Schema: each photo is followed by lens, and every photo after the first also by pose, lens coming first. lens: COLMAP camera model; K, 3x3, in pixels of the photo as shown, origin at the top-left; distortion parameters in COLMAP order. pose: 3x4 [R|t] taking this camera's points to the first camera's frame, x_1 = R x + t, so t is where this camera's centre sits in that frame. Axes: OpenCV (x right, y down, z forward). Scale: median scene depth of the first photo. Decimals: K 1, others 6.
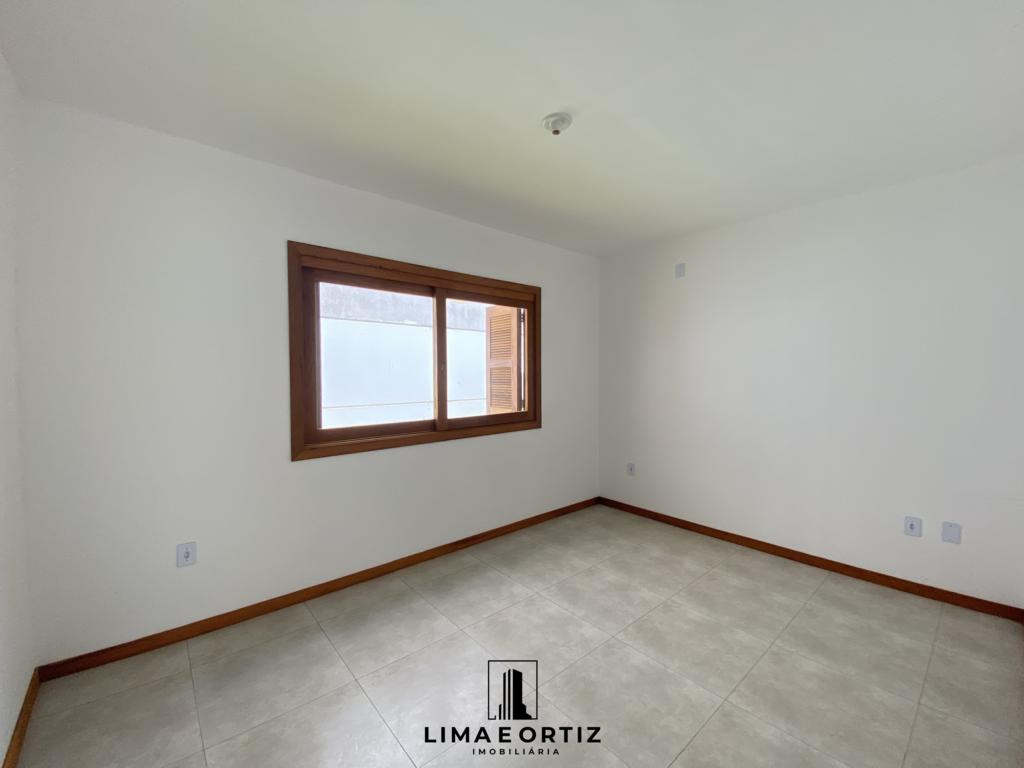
lens RADIAL K [[416.1, 0, 505.5], [0, 416.1, 378.2], [0, 0, 1]] dist [-0.012045, -0.004327]
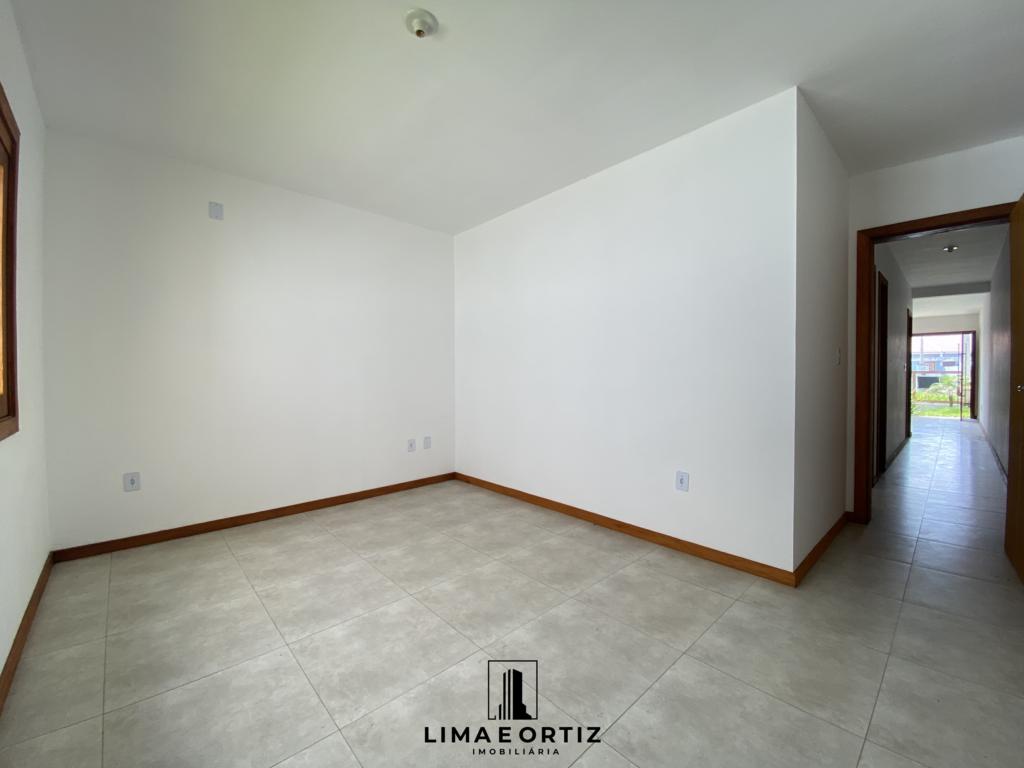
lens RADIAL K [[412.5, 0, 521.2], [0, 412.5, 382.5], [0, 0, 1]] dist [0.005536, -0.012984]
pose [[-0.055561, -0.023051, 0.998189, -0.597293], [0.018130, 0.999545, 0.024092, 0.092799], [-0.998291, 0.019436, -0.055118, 0.664733]]
